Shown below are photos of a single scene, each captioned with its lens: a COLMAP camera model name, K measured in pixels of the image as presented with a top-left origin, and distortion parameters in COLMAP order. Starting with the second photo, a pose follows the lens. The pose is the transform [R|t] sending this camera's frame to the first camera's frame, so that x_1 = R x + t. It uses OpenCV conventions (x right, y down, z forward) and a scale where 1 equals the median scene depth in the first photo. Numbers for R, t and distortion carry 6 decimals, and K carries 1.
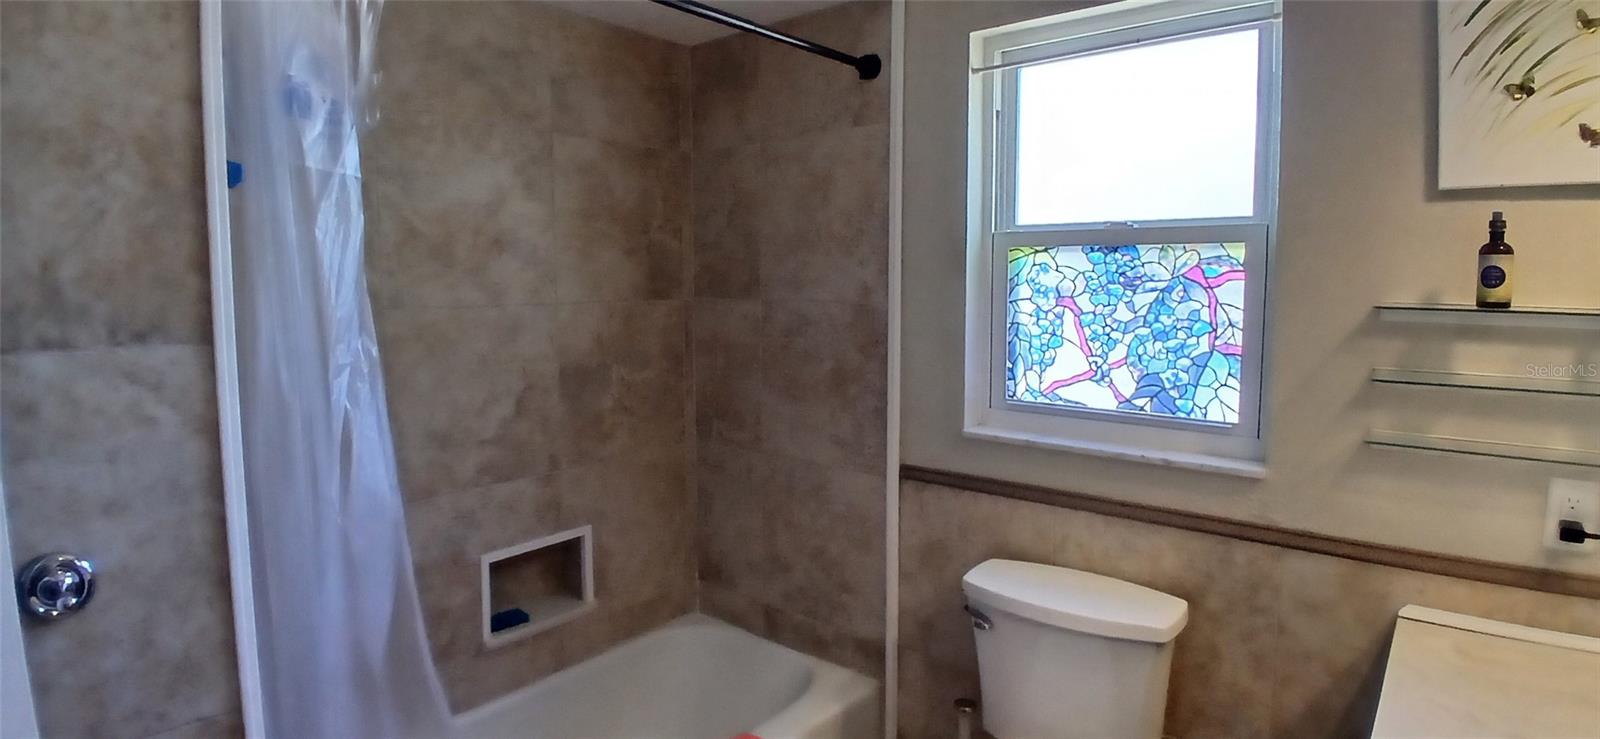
lens RADIAL K [[831.7, 0, 744.6], [0, 831.7, 352.6], [0, 0, 1]] dist [-0.000077, -0.039967]
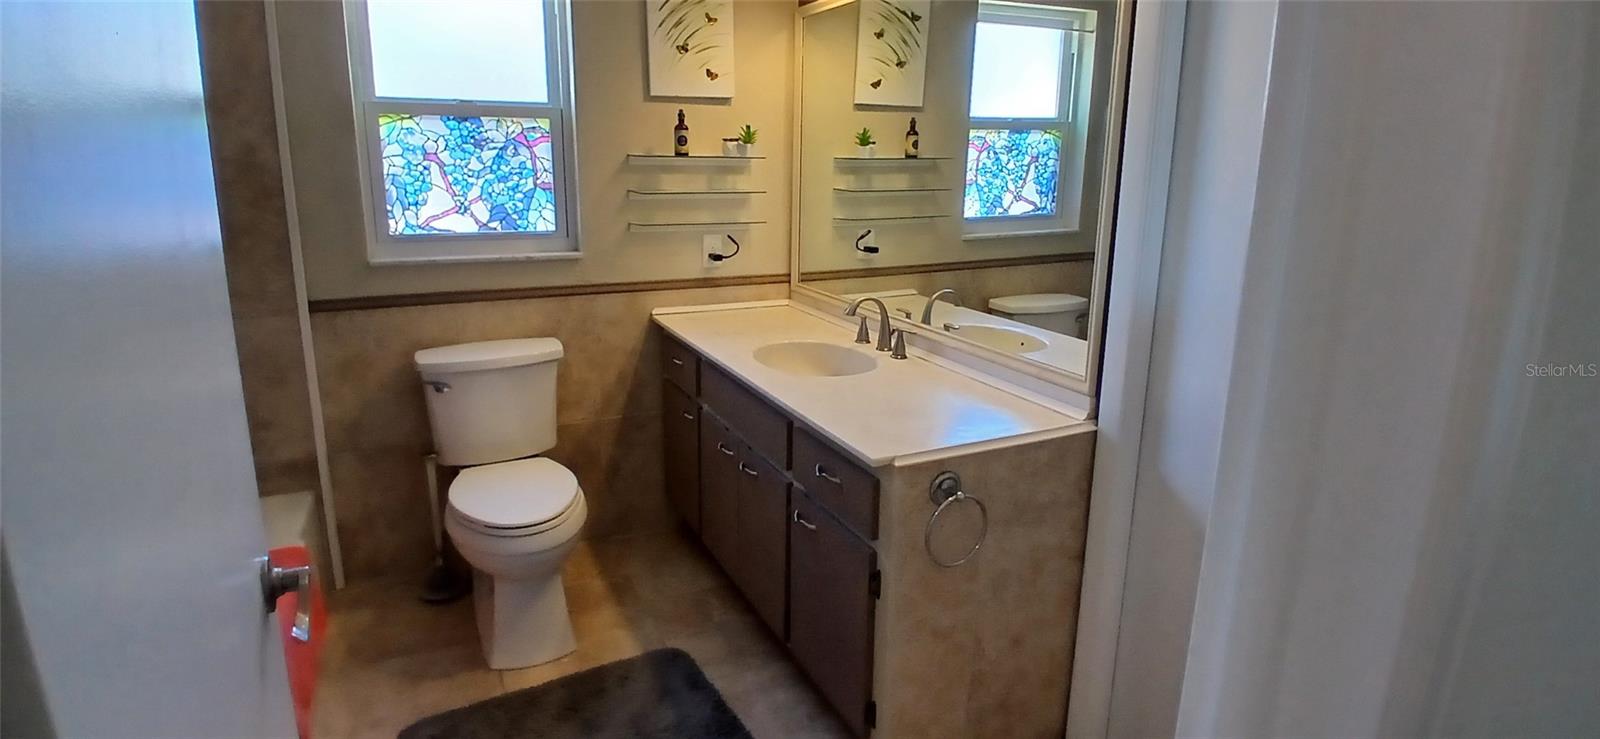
lens RADIAL K [[833.9, 0, 769.1], [0, 833.9, 346.7], [0, 0, 1]] dist [-0.001726, -0.000838]
pose [[0.405124, -0.197551, 0.892664, -0.728024], [0.072370, 0.980242, 0.184088, 0.035002], [-0.911393, -0.009977, 0.411416, -0.082596]]
